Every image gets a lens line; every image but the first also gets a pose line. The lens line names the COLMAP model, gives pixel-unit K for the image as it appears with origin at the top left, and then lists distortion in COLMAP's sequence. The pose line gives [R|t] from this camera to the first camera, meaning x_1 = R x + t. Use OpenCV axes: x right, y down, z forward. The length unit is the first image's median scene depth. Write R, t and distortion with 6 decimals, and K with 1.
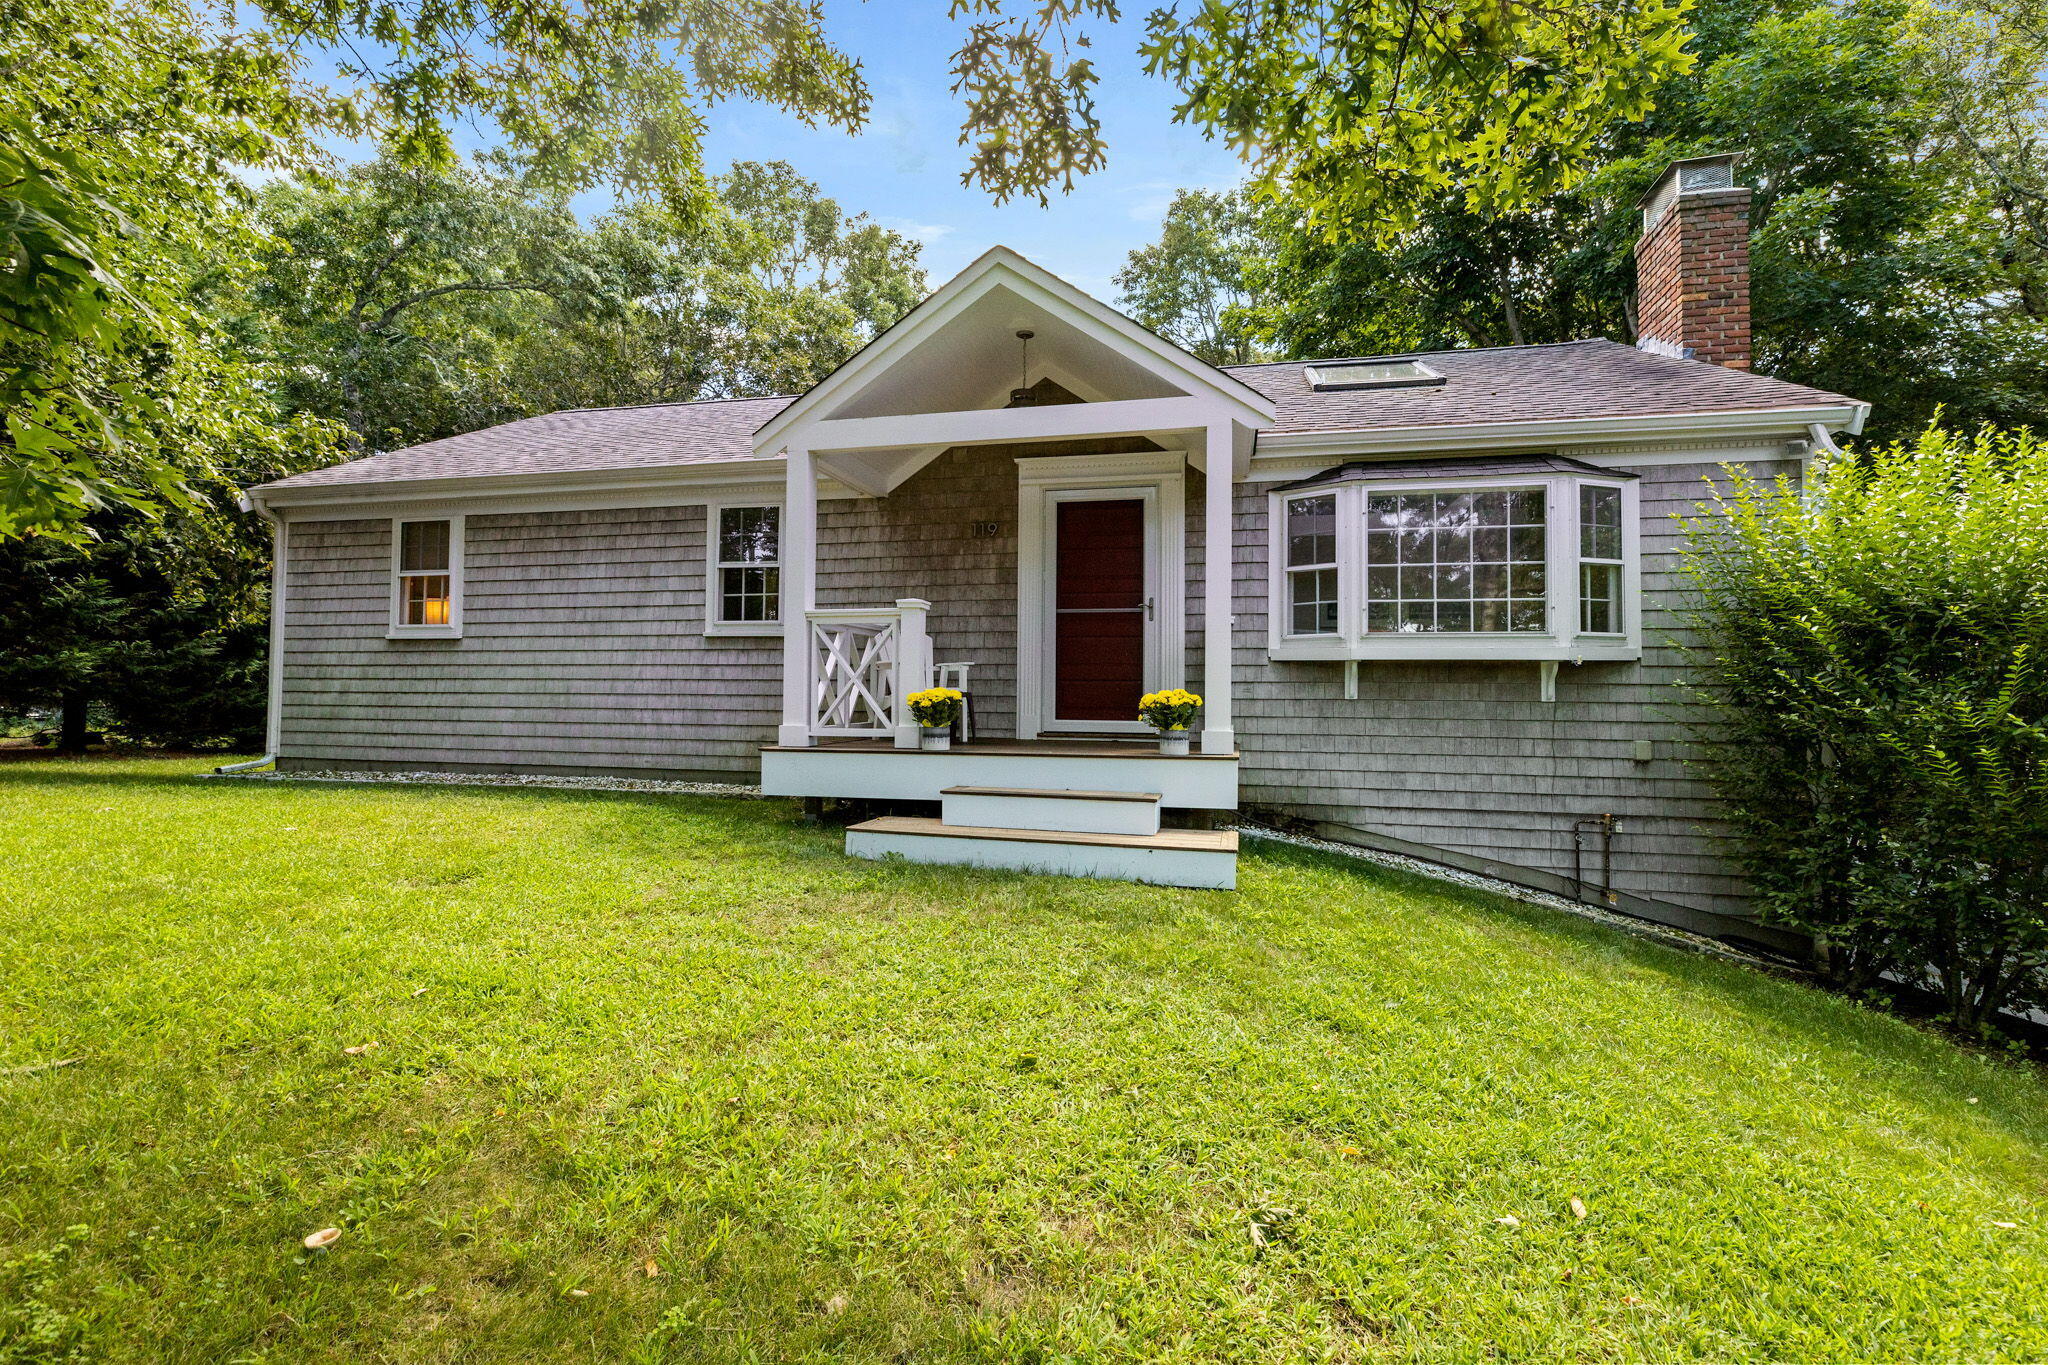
lens RADIAL K [[923.2, 0, 1023.8], [0, 923.2, 679.9], [0, 0, 1]] dist [0.001754, 0.000332]
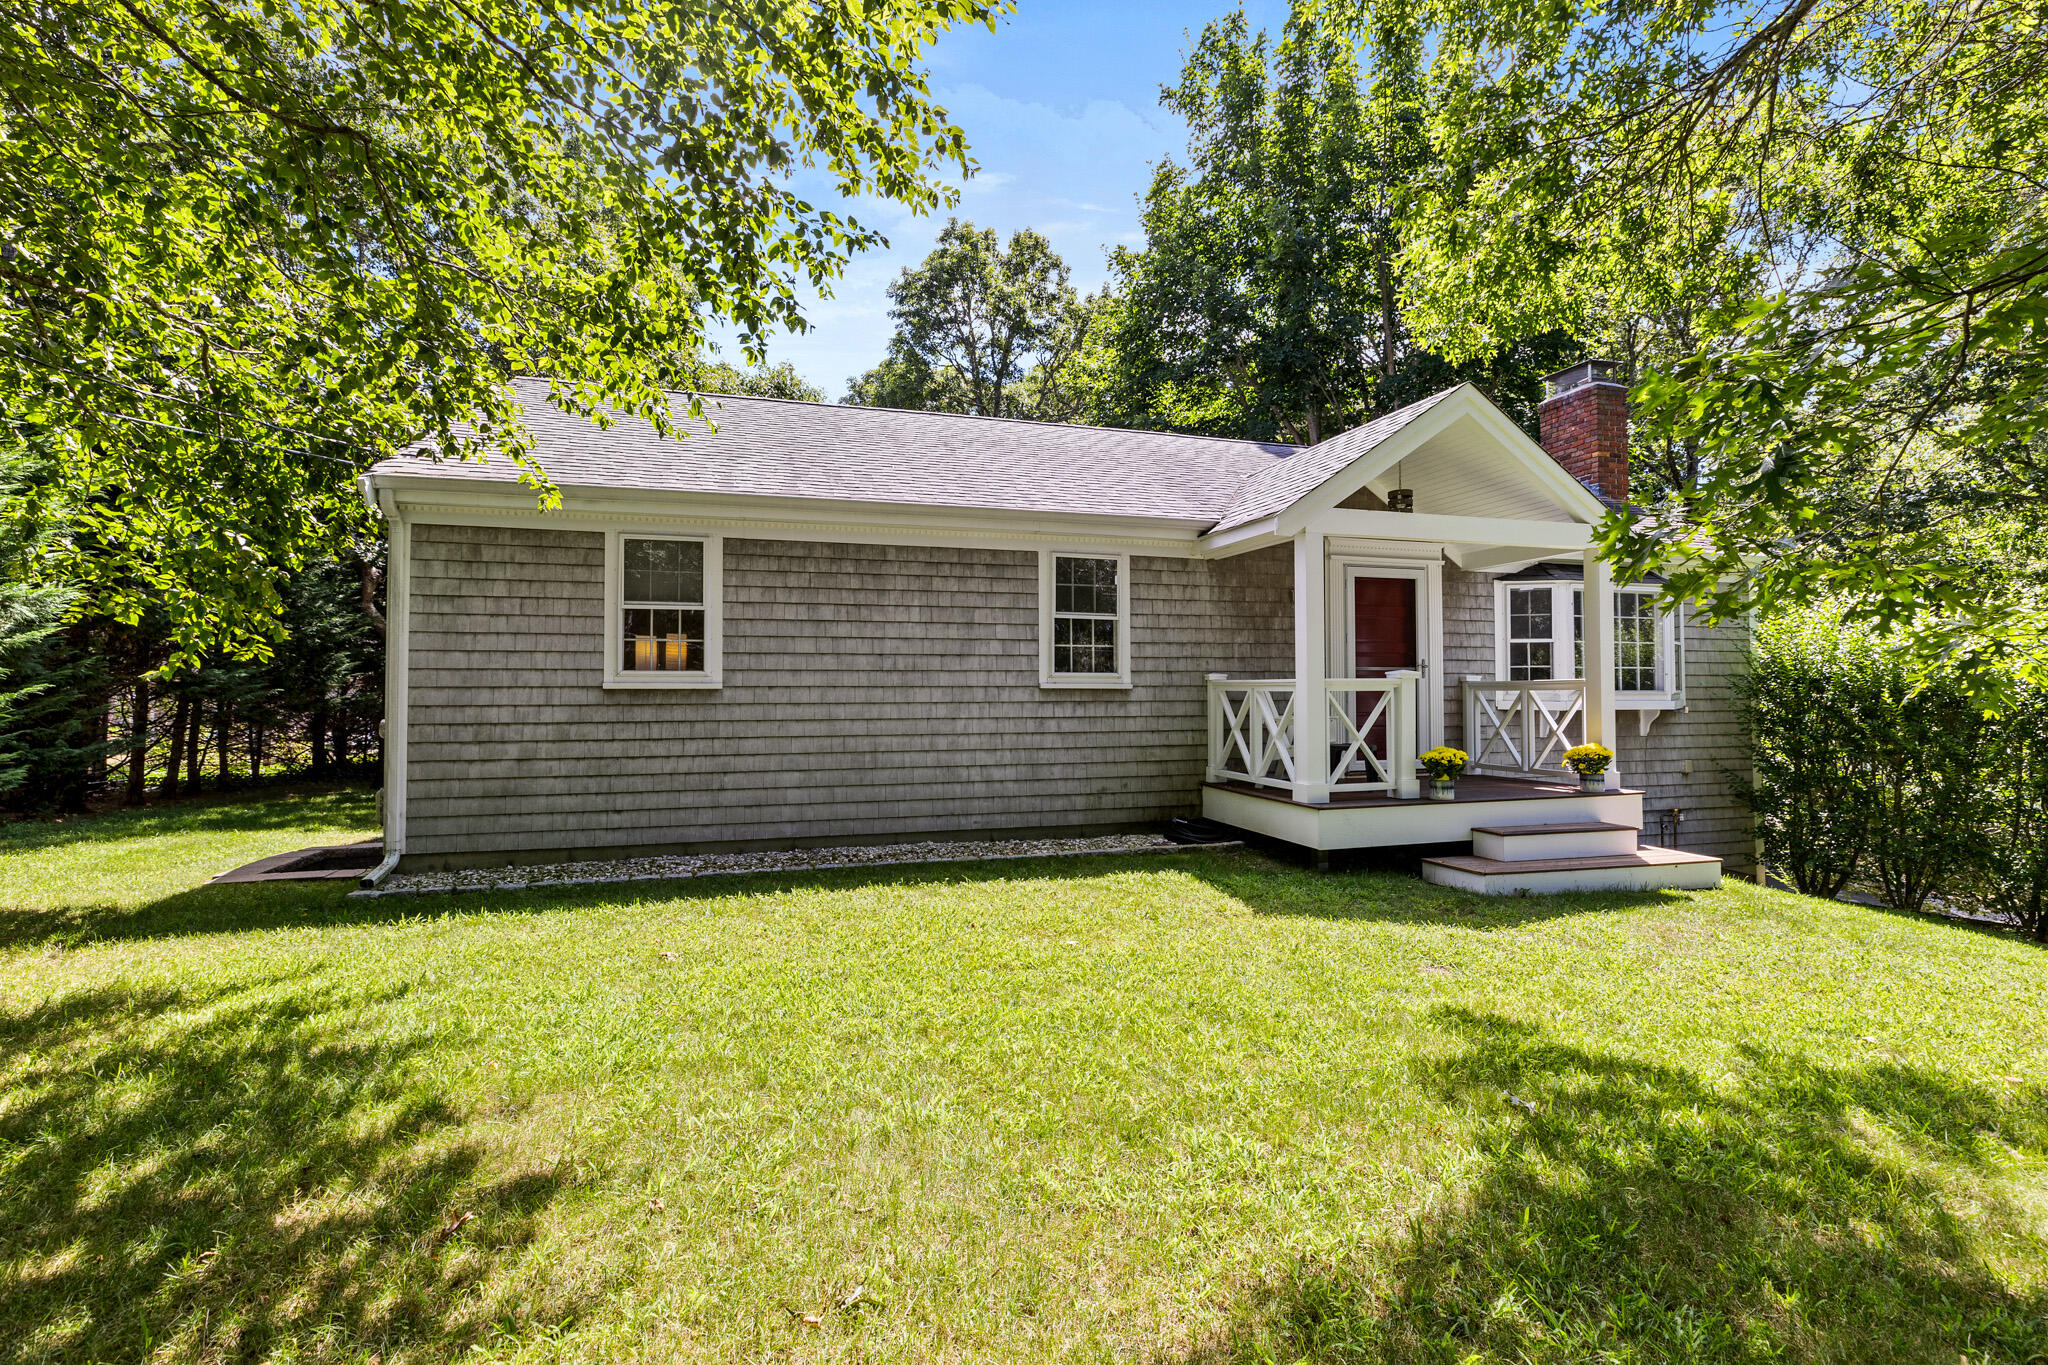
lens RADIAL K [[910.4, 0, 1020.7], [0, 910.4, 678.7], [0, 0, 1]] dist [-0.005113, -0.000273]
pose [[0.869503, -0.002475, 0.493922, -0.812978], [0.000298, 0.999990, 0.004487, -0.059799], [-0.493928, -0.003754, 0.869494, 0.177364]]
